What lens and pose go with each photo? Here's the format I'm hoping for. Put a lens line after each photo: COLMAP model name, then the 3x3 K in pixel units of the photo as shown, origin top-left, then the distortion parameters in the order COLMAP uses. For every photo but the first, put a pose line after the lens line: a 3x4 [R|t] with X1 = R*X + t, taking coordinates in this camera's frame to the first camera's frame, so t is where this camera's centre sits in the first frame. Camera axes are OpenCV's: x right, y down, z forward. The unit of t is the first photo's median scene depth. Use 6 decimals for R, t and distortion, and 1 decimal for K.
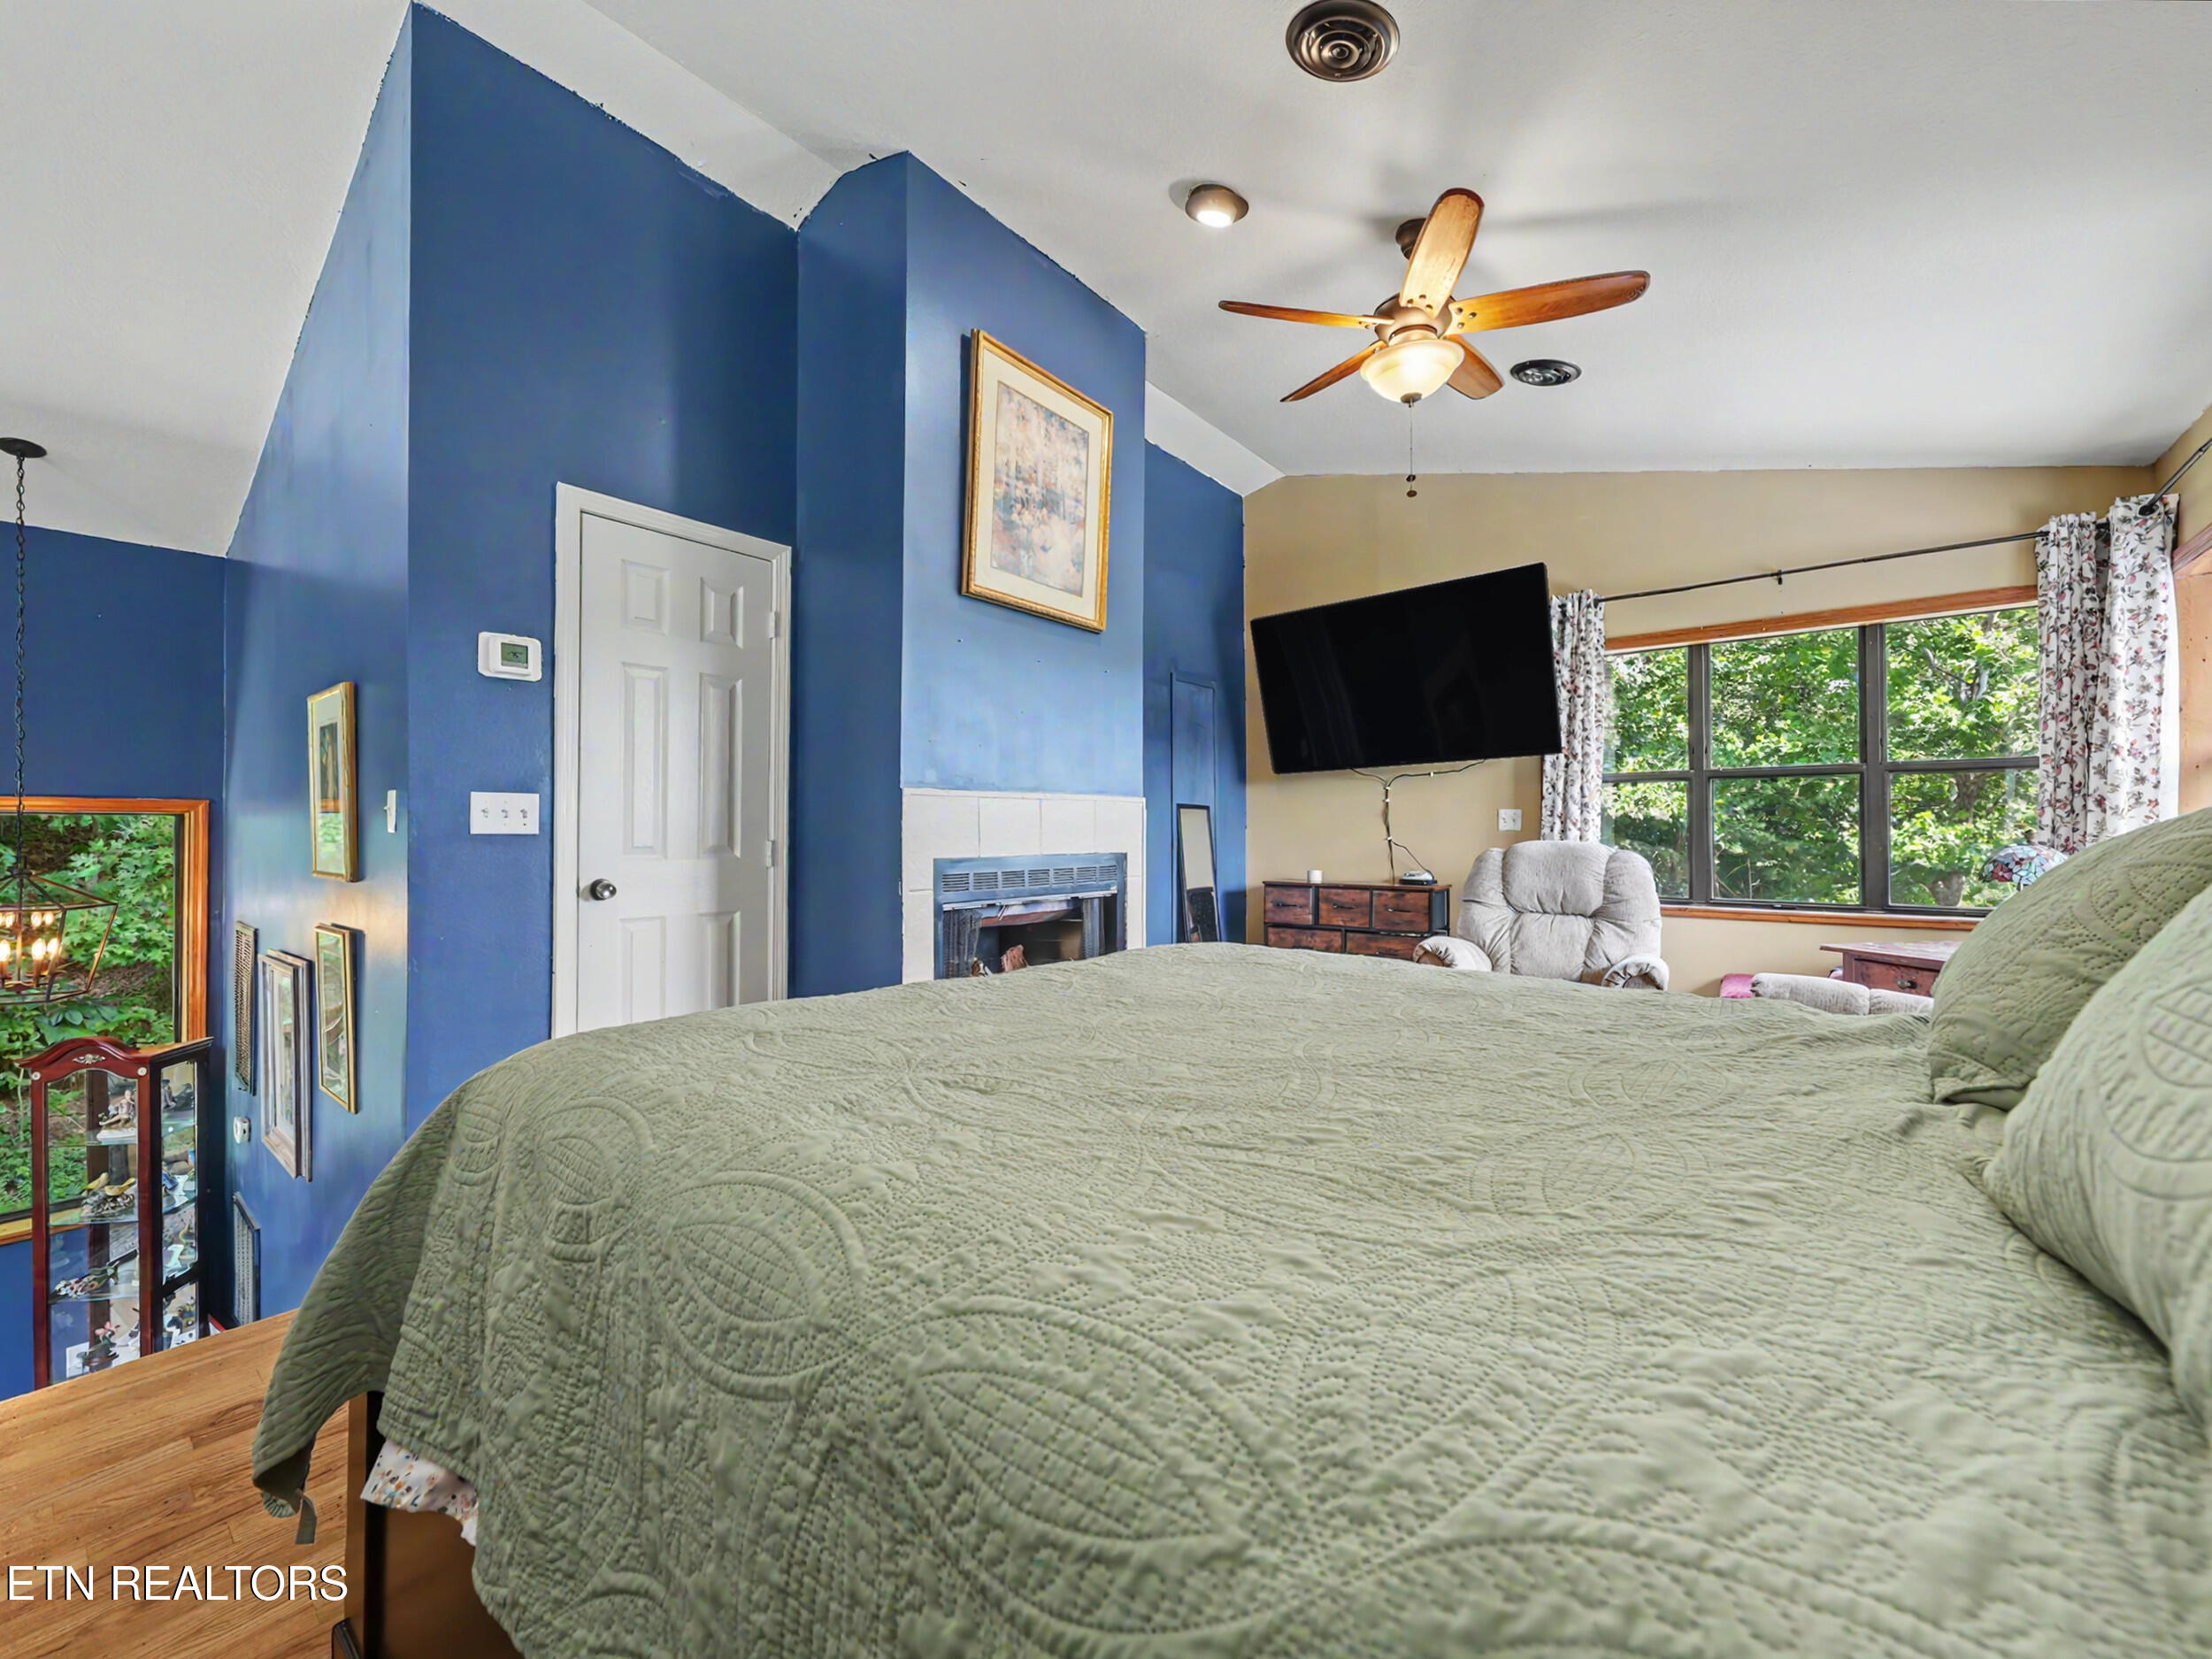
lens RADIAL K [[881.4, 0, 1106.0], [0, 881.4, 829.5], [0, 0, 1]] dist [-0.000885, 0.000344]
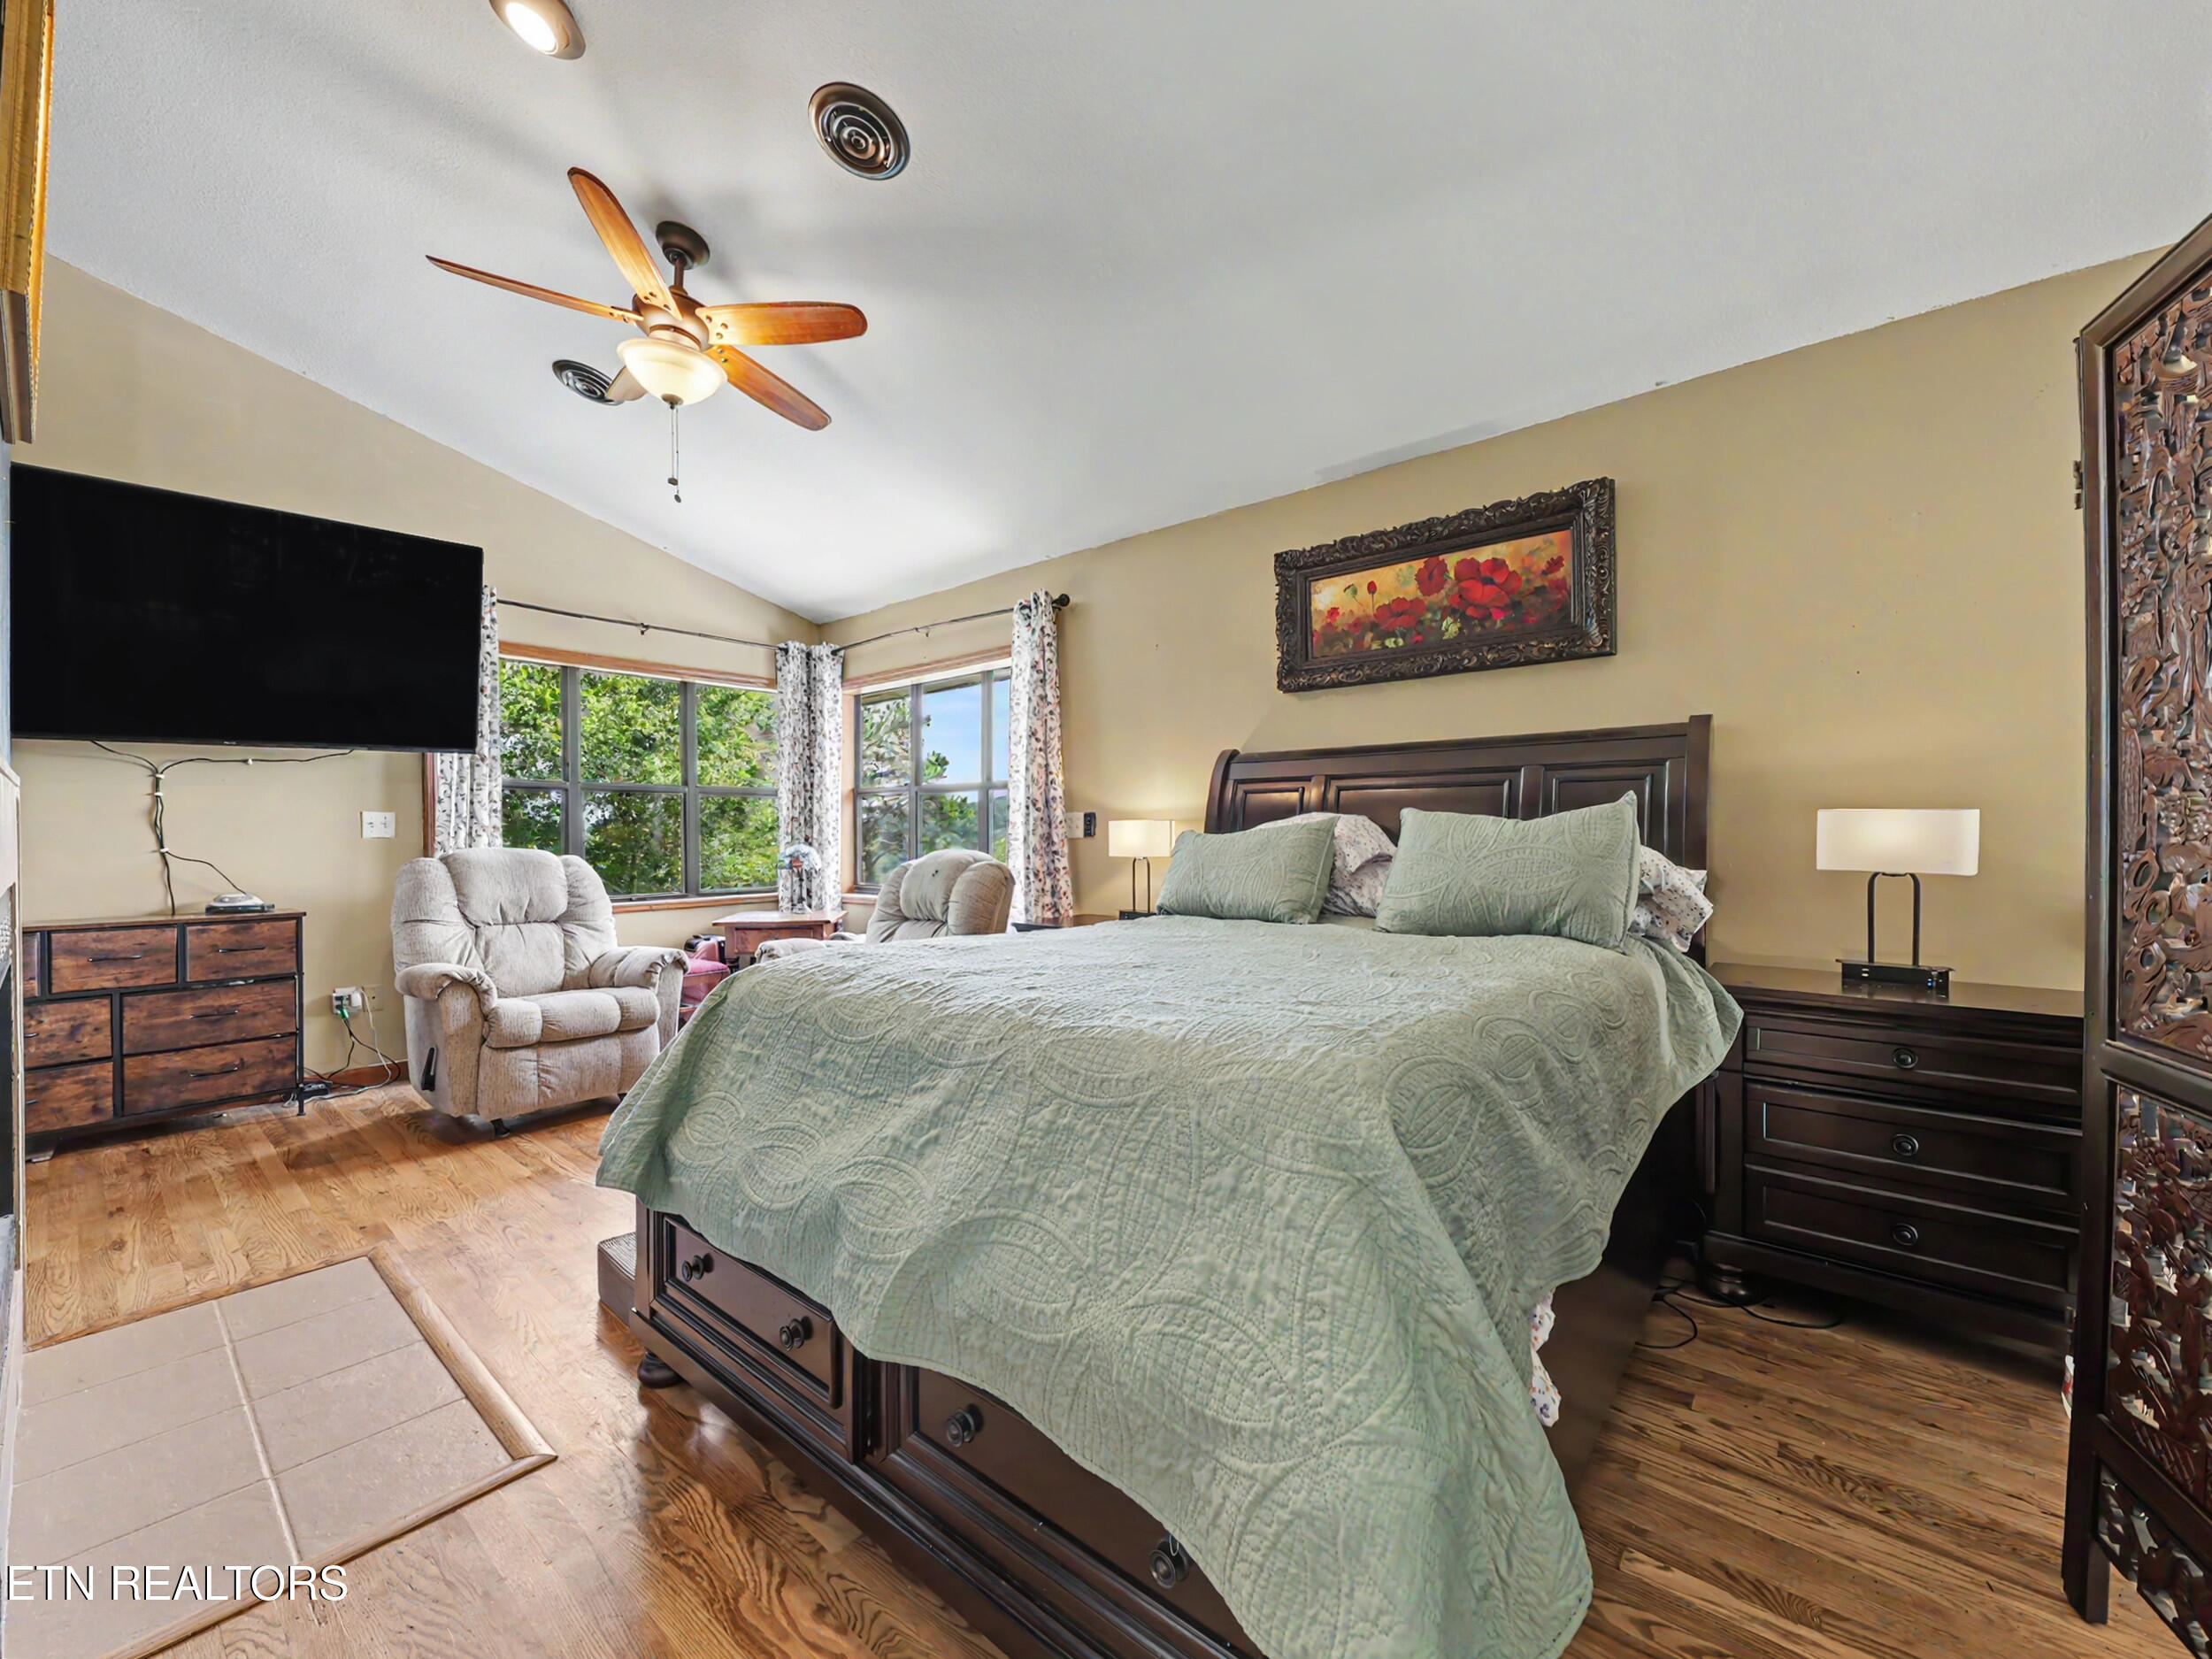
lens RADIAL K [[881.4, 0, 1106.0], [0, 881.4, 829.5], [0, 0, 1]] dist [-0.000885, 0.000344]
pose [[0.013093, 0.008933, 0.999874, -0.455611], [0.002443, 0.999957, -0.008966, 0.003709], [-0.999911, 0.002561, 0.013070, 0.358147]]
